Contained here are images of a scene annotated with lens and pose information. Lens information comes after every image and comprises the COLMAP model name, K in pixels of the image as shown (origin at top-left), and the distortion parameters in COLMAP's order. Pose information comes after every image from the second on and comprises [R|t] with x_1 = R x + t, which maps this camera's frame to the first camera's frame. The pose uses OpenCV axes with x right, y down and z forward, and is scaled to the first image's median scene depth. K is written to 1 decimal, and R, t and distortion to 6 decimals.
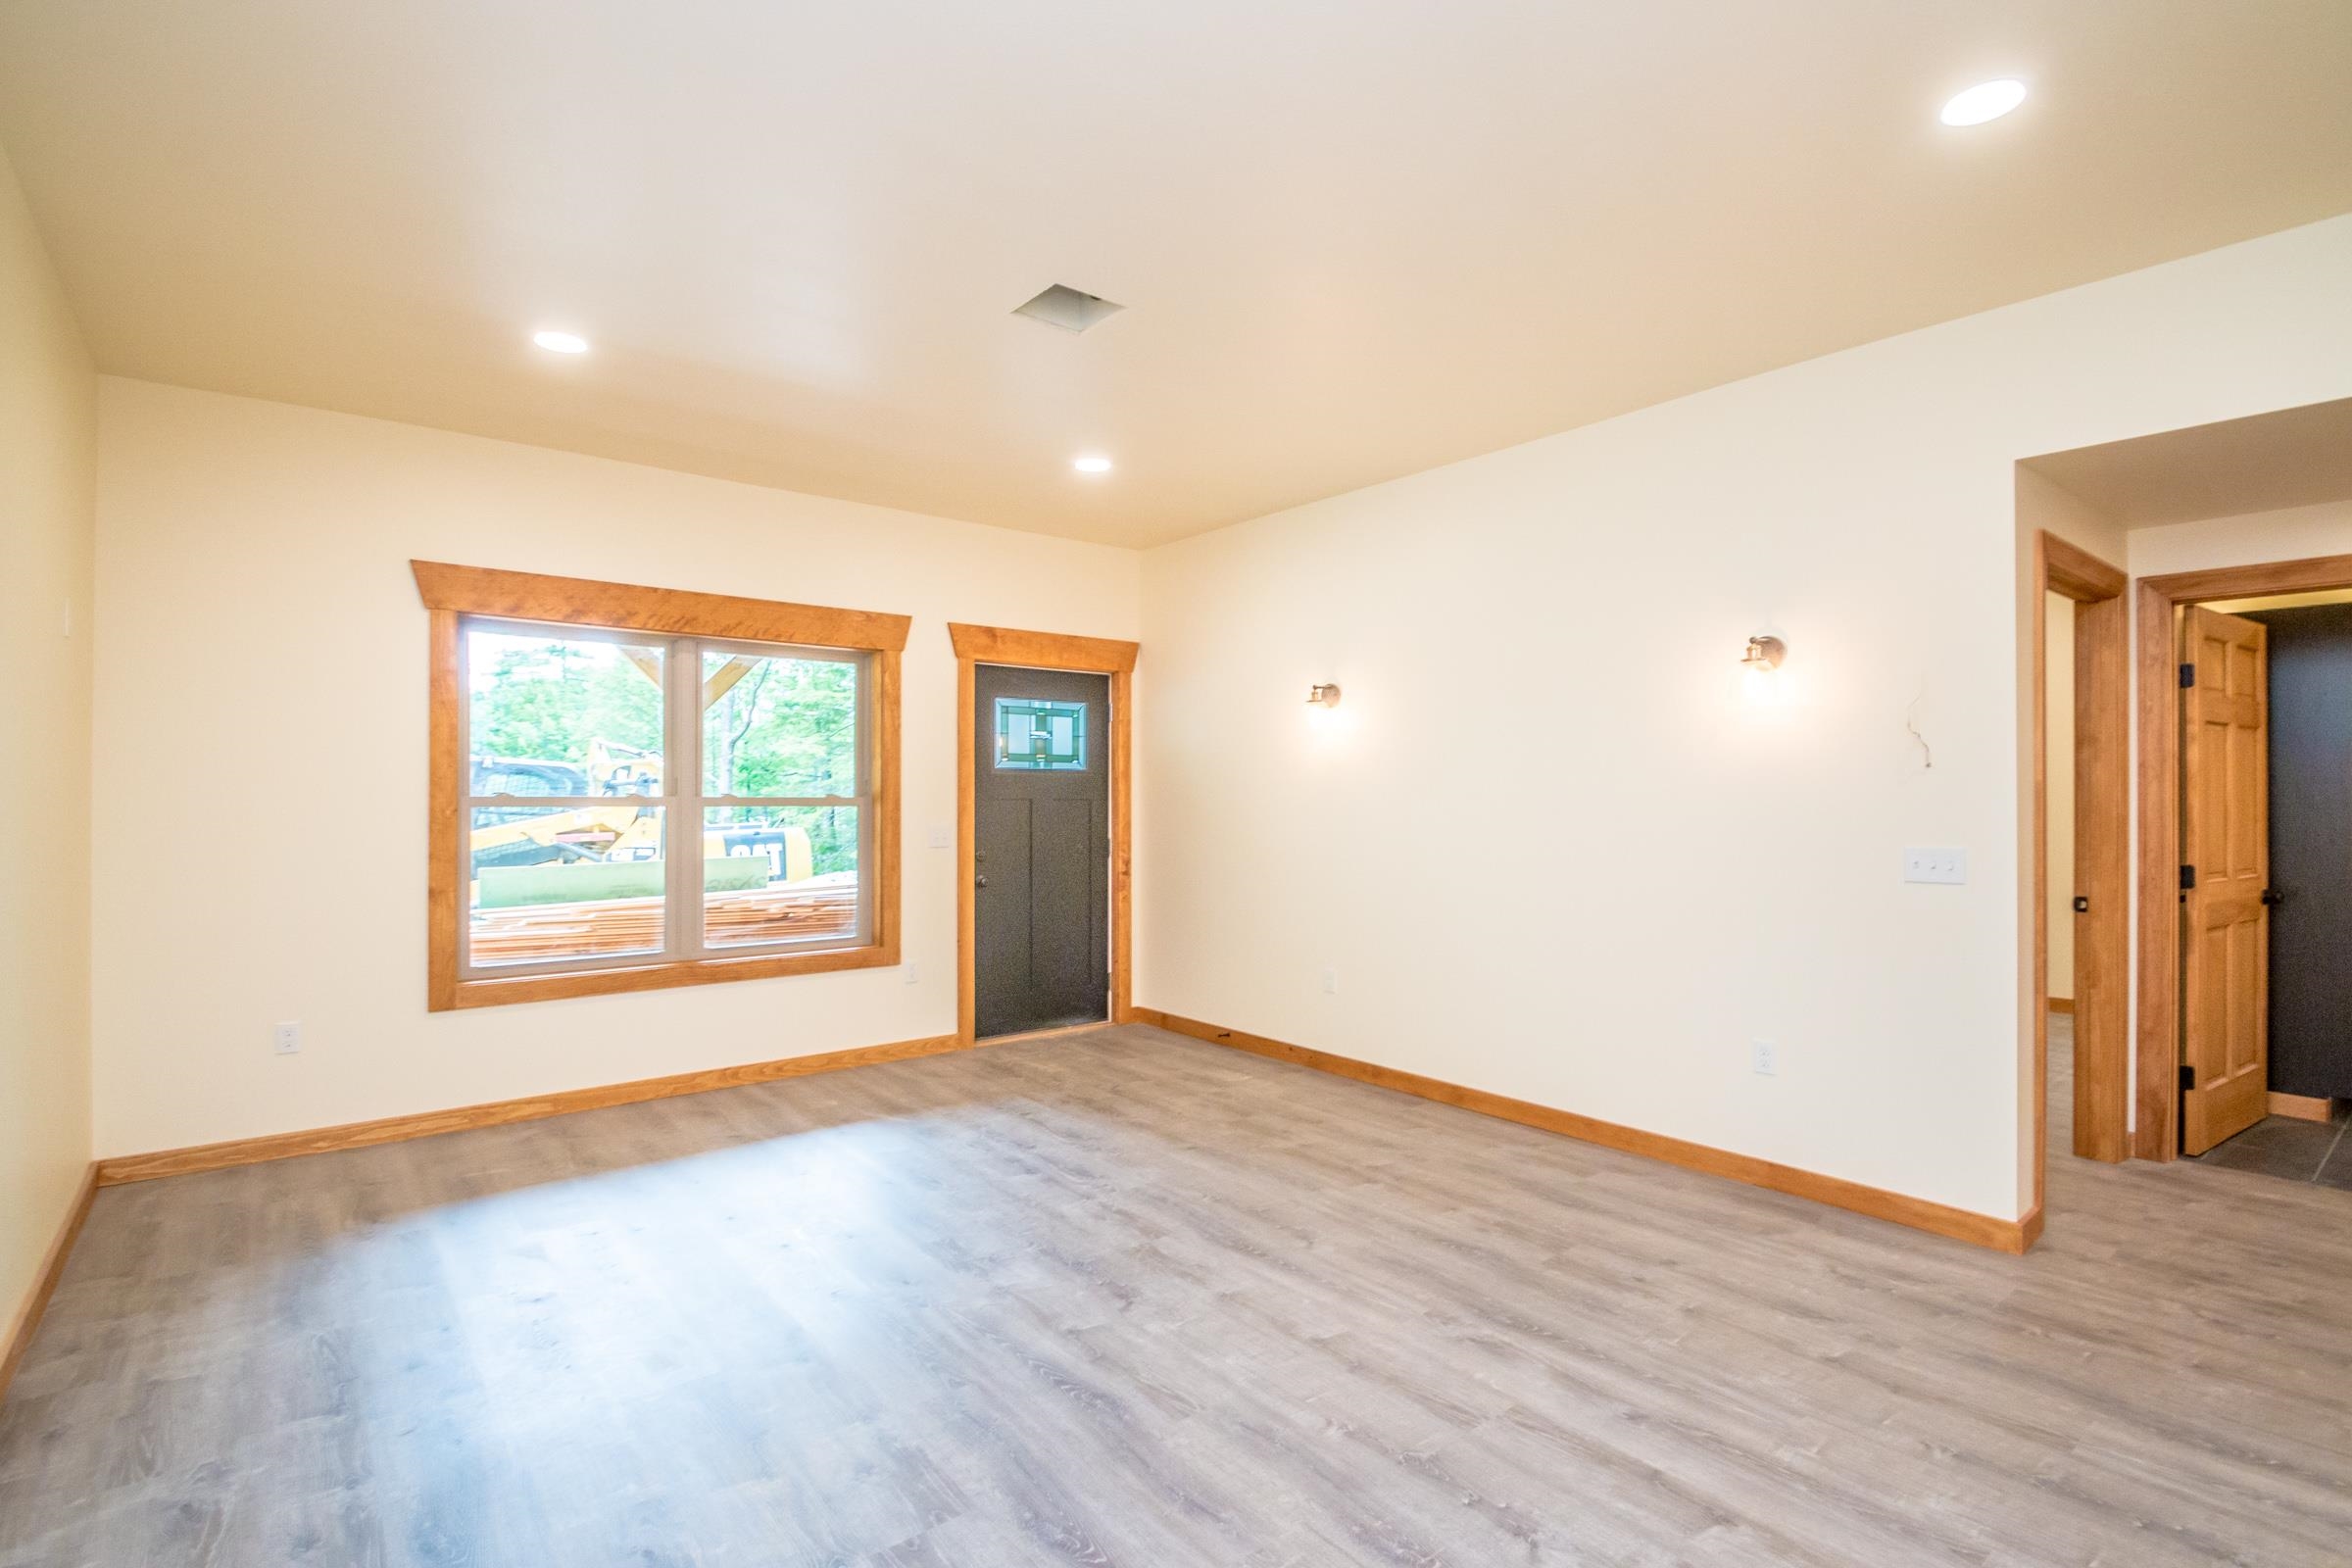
lens RADIAL K [[1121.8, 0, 1160.7], [0, 1121.8, 790.9], [0, 0, 1]] dist [0.006641, -0.009070]
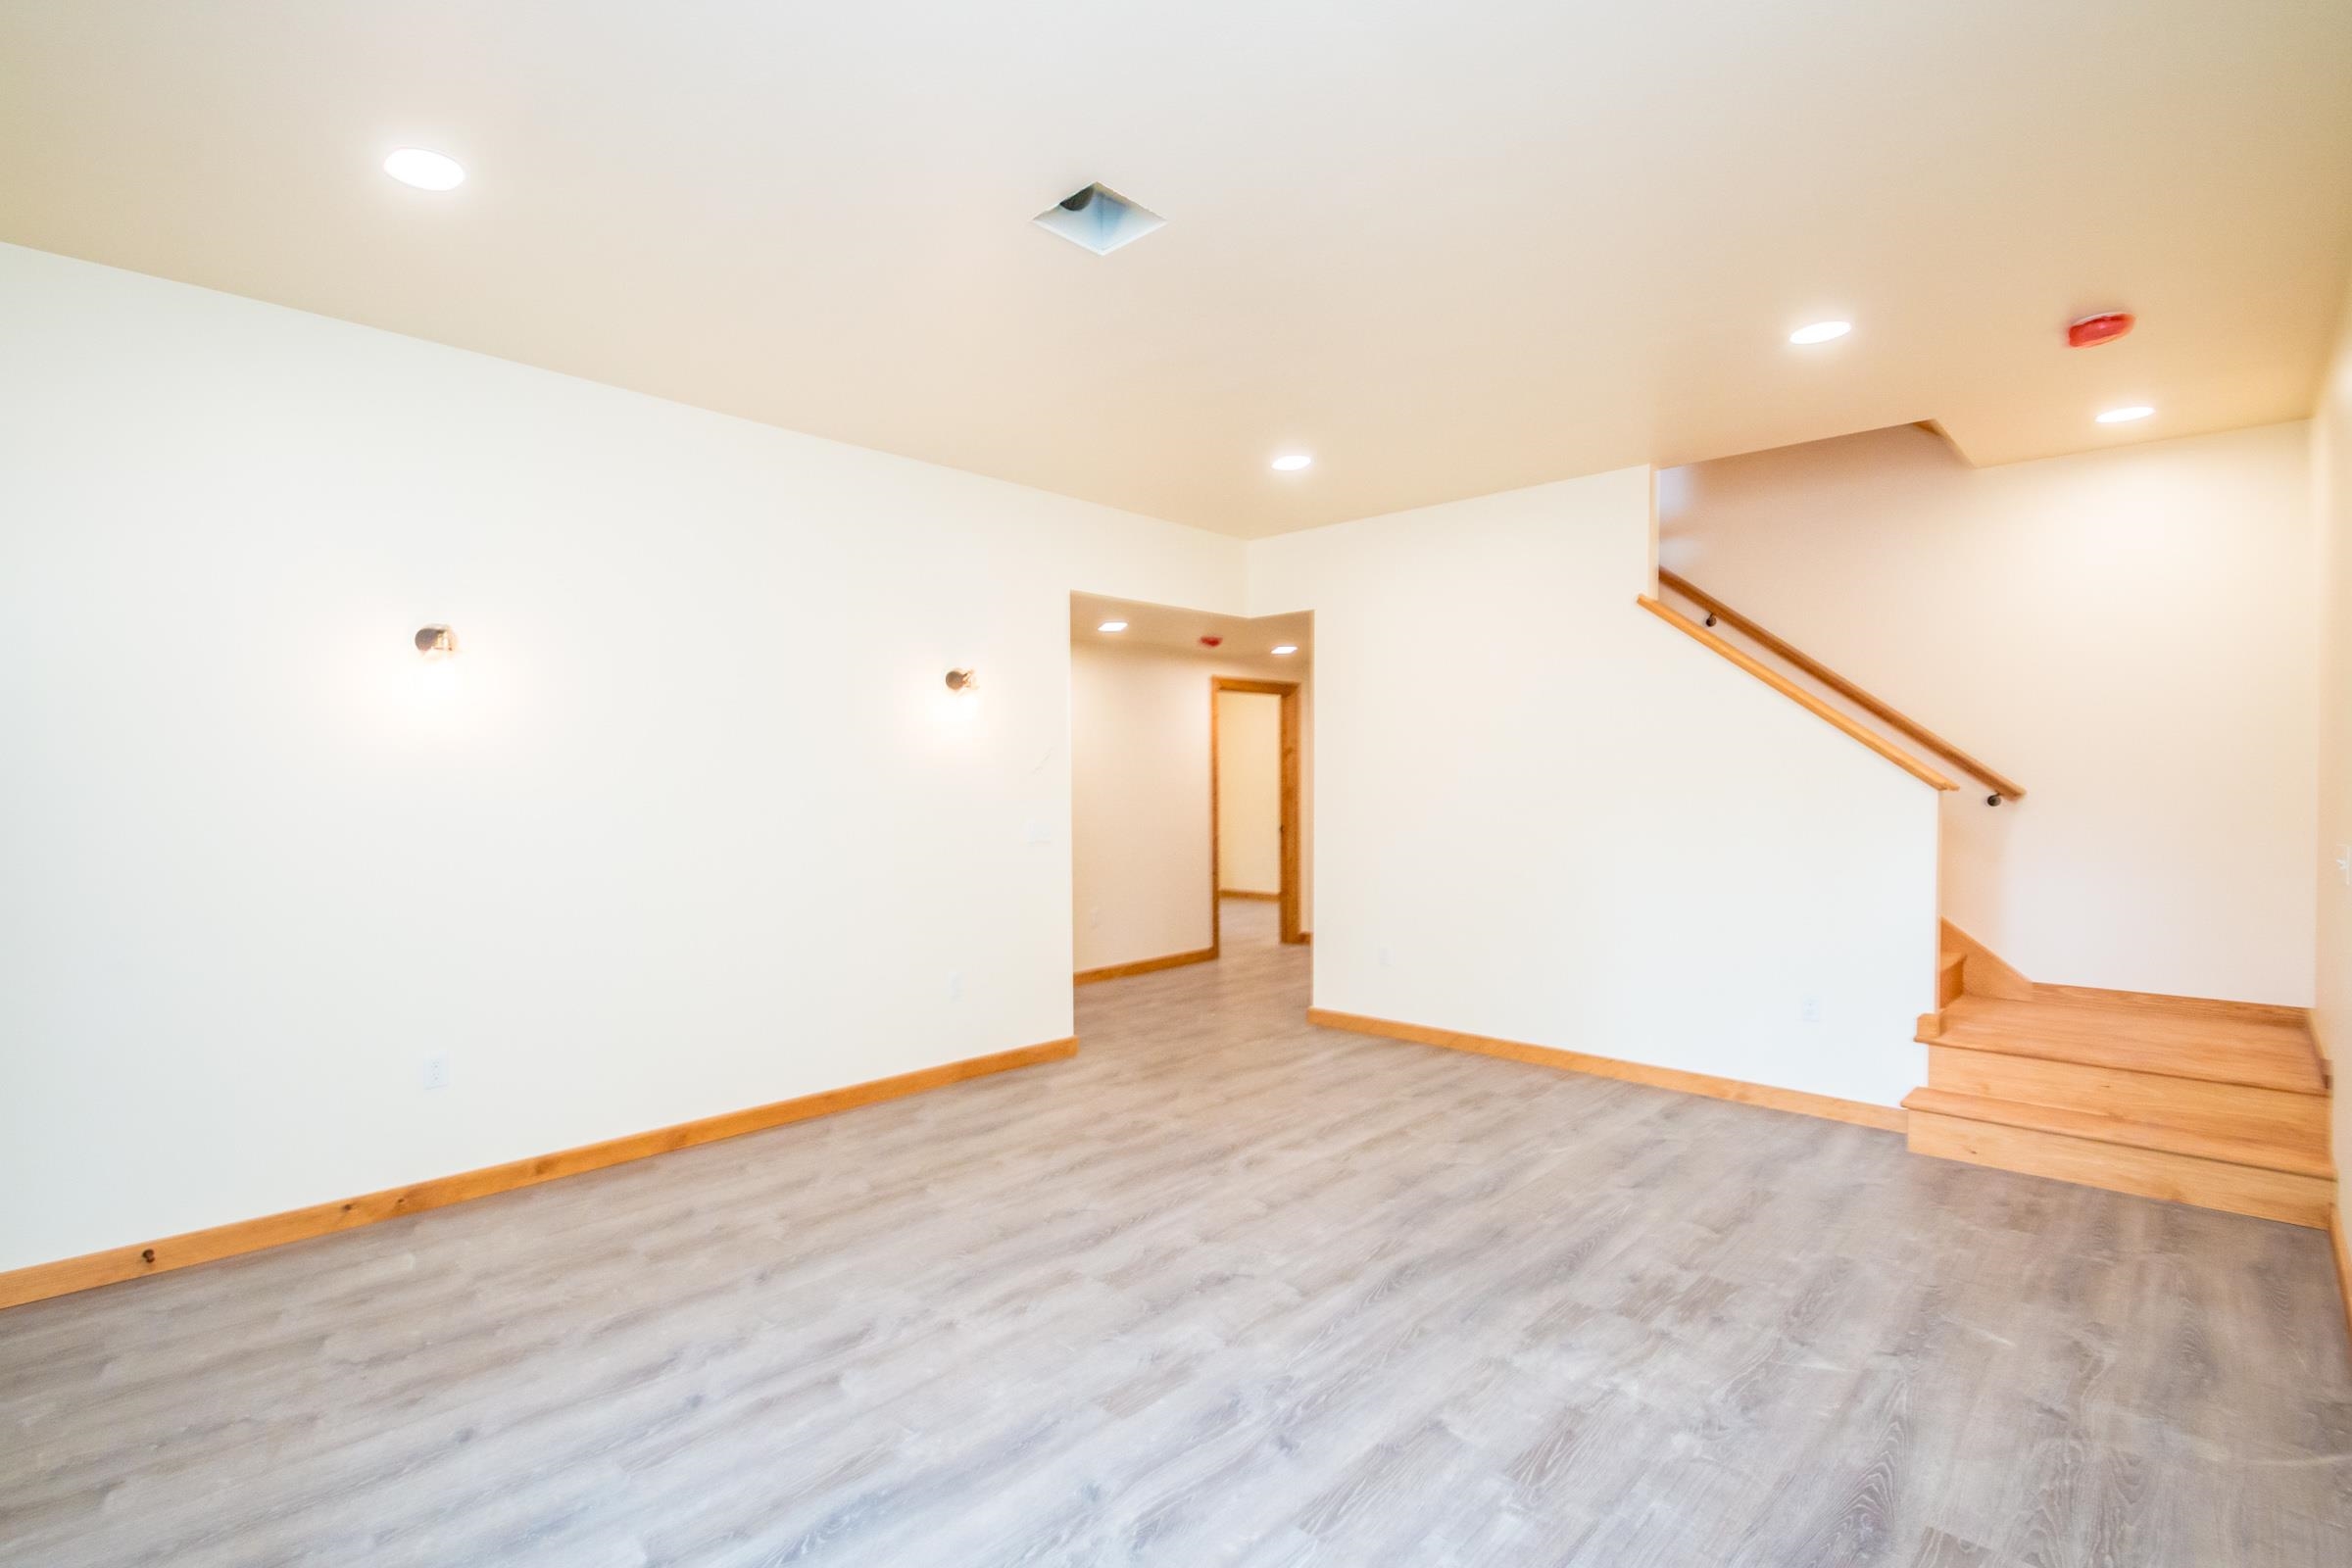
lens RADIAL K [[1121.8, 0, 1167.7], [0, 1121.8, 787.6], [0, 0, 1]] dist [0.006641, -0.009070]
pose [[-0.148735, -0.007800, 0.988846, -0.958687], [-0.001665, 0.999969, 0.007637, -0.013739], [-0.988876, -0.000511, -0.148743, 1.096826]]
